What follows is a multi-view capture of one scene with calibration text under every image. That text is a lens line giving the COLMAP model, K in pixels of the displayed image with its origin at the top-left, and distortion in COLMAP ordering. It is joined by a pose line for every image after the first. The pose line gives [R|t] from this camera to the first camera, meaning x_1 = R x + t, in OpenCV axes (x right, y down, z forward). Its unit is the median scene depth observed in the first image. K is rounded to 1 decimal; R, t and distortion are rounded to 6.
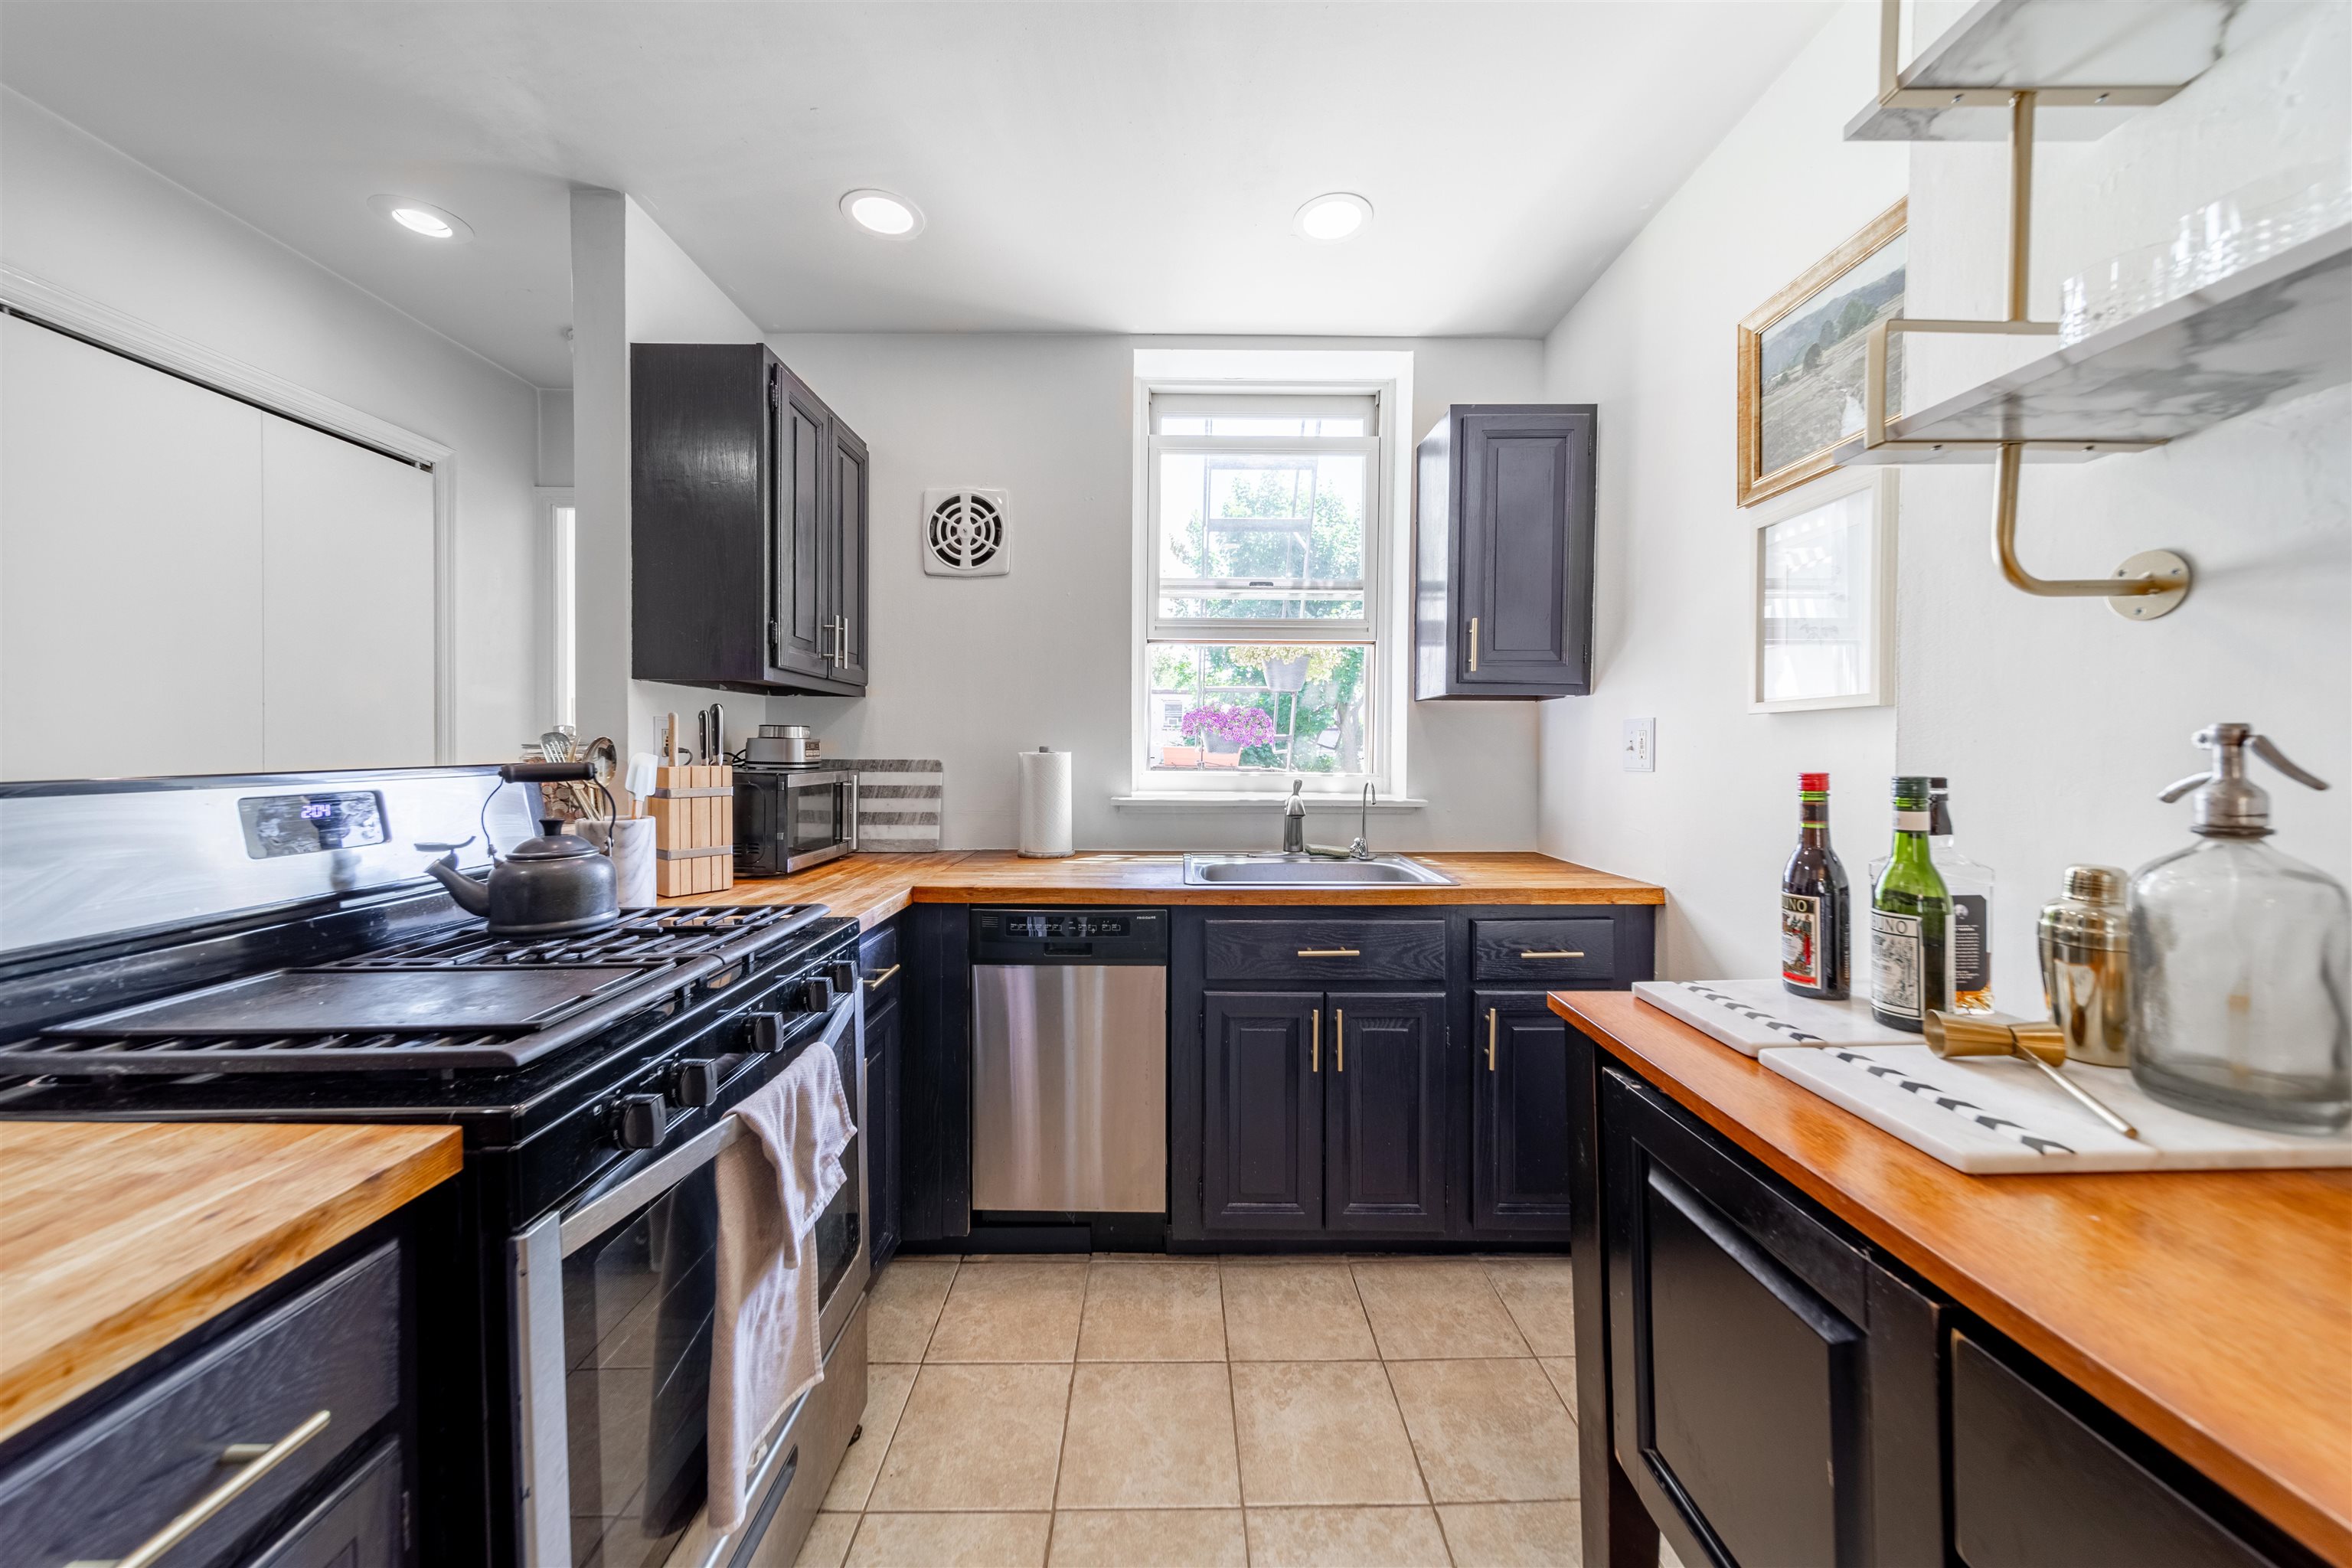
lens RADIAL K [[815.2, 0, 1186.4], [0, 815.2, 771.1], [0, 0, 1]] dist [0.005156, -0.000043]
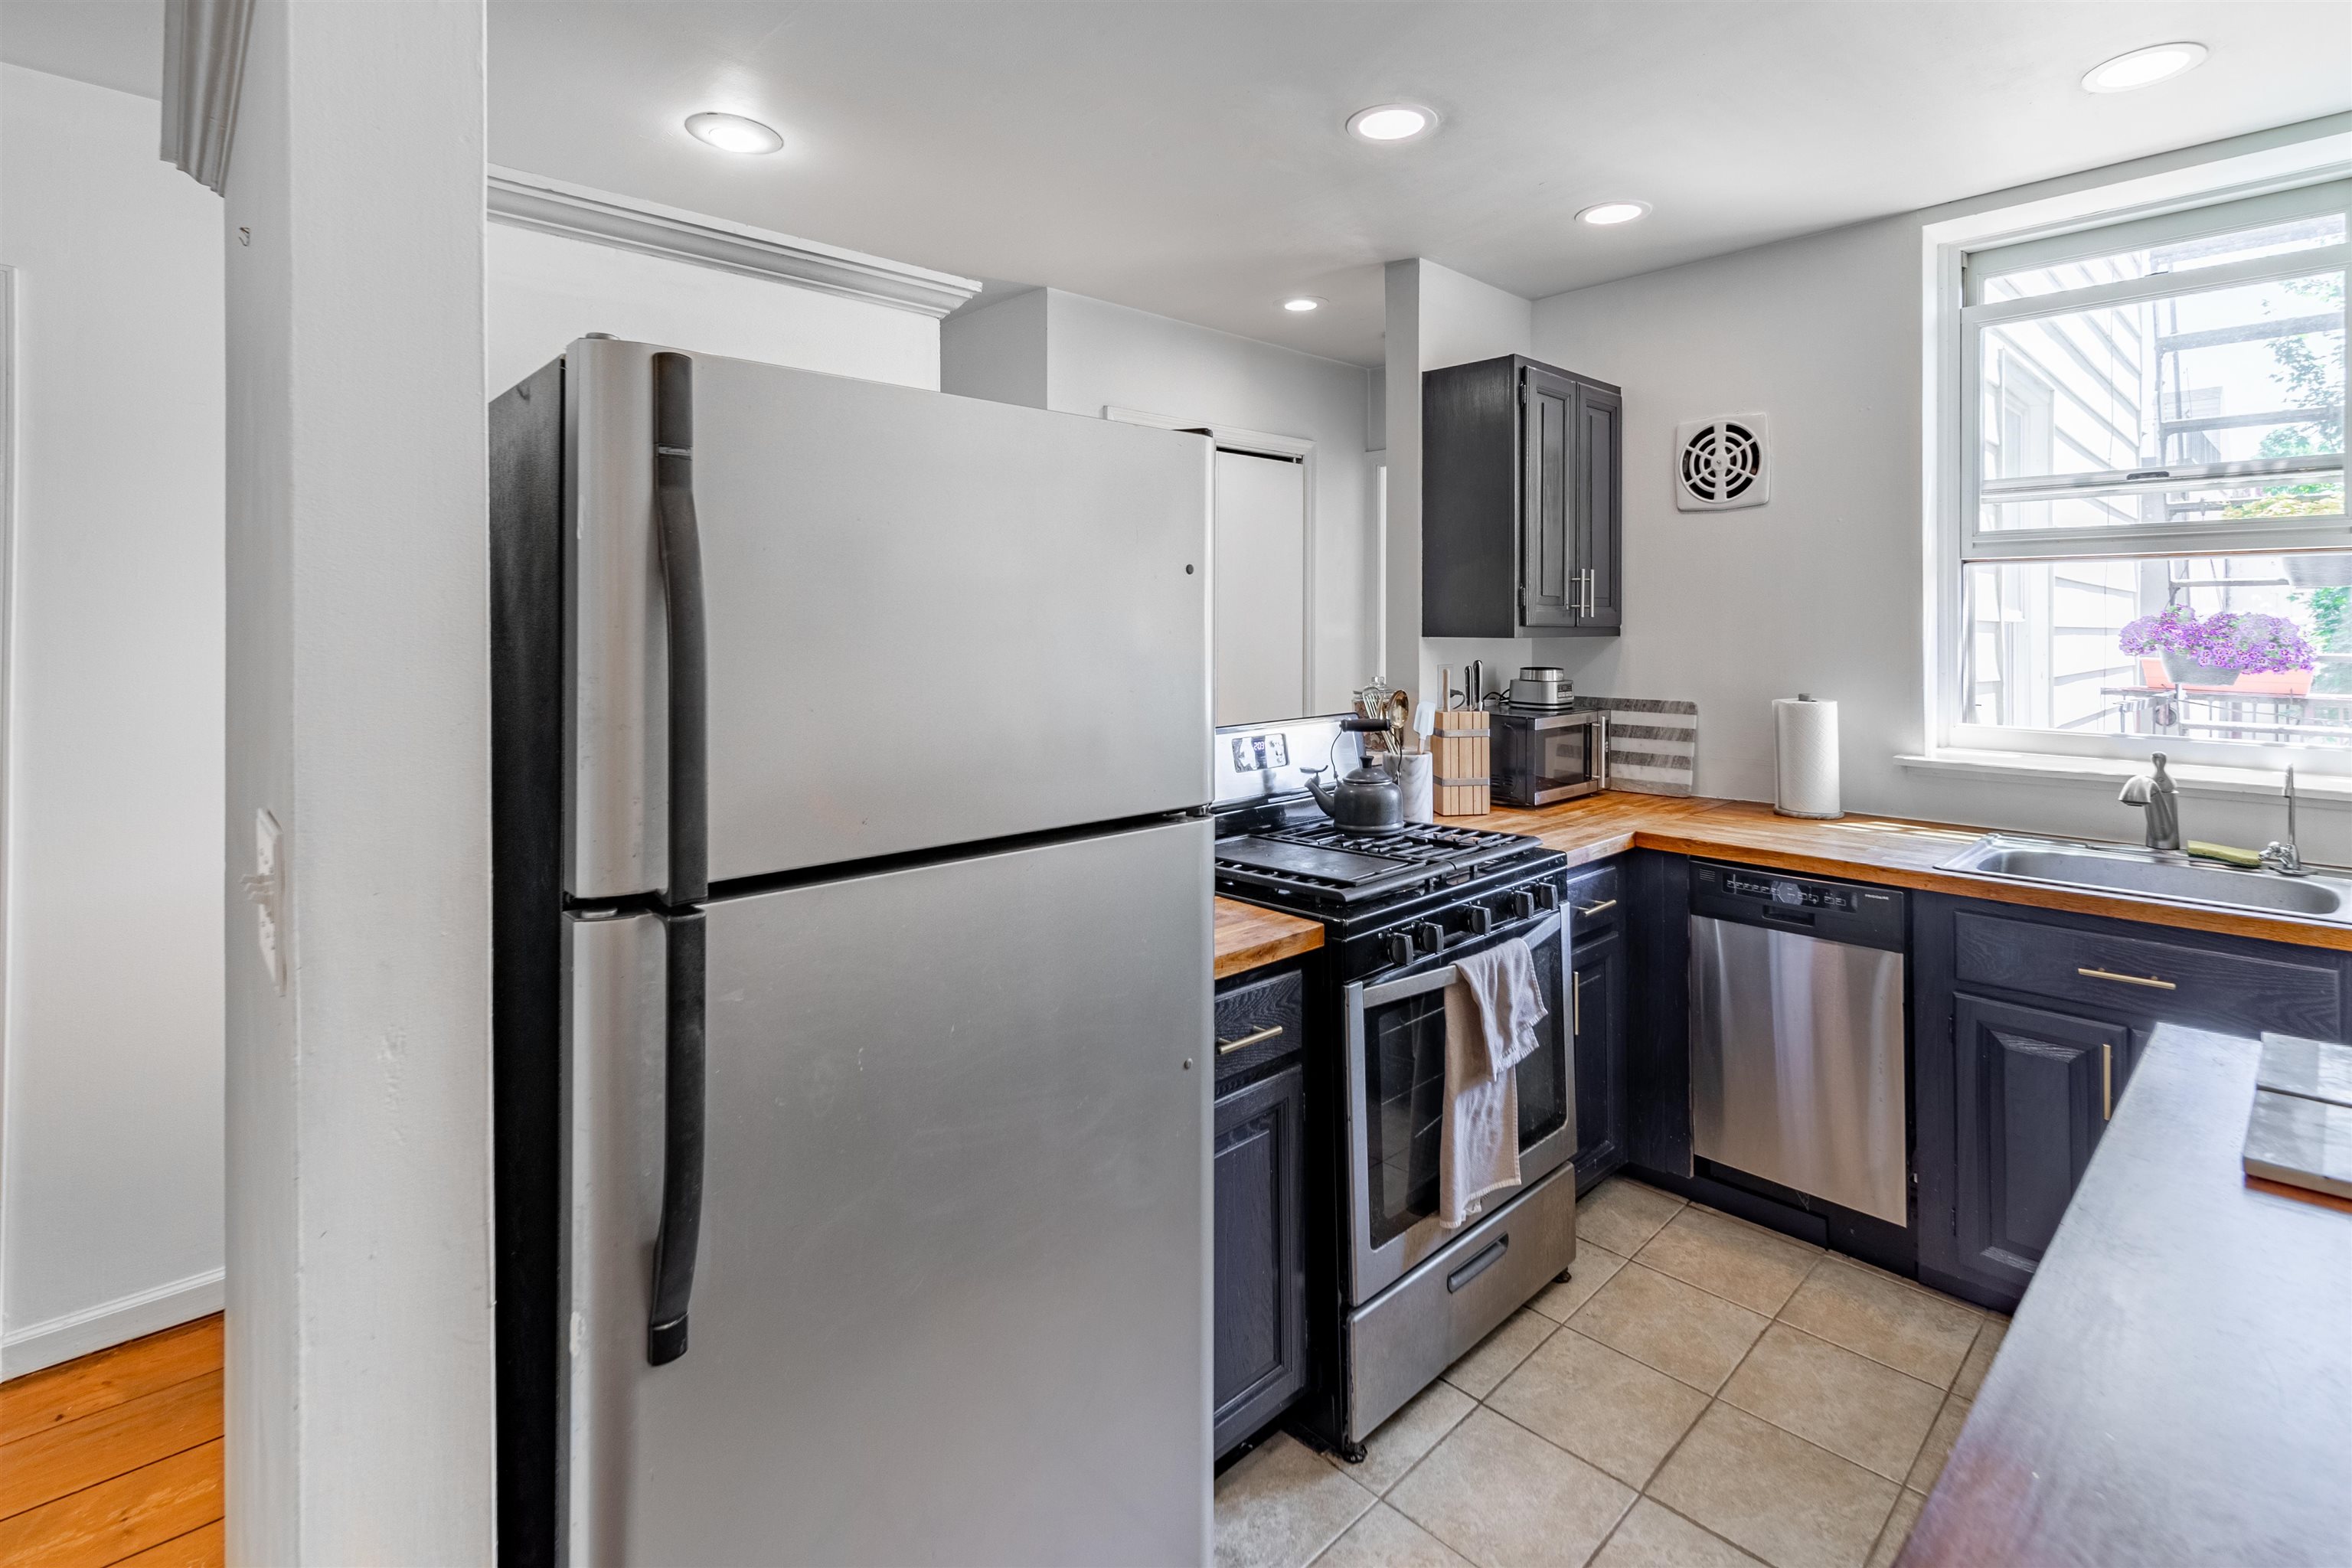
lens RADIAL K [[1115.4, 0, 1178.9], [0, 1115.4, 634.4], [0, 0, 1]] dist [0.010311, 0.000201]
pose [[0.664069, -0.007080, -0.747638, 0.381009], [-0.005274, 0.999886, -0.014153, -0.097250], [0.747653, 0.013341, 0.663956, -0.447563]]
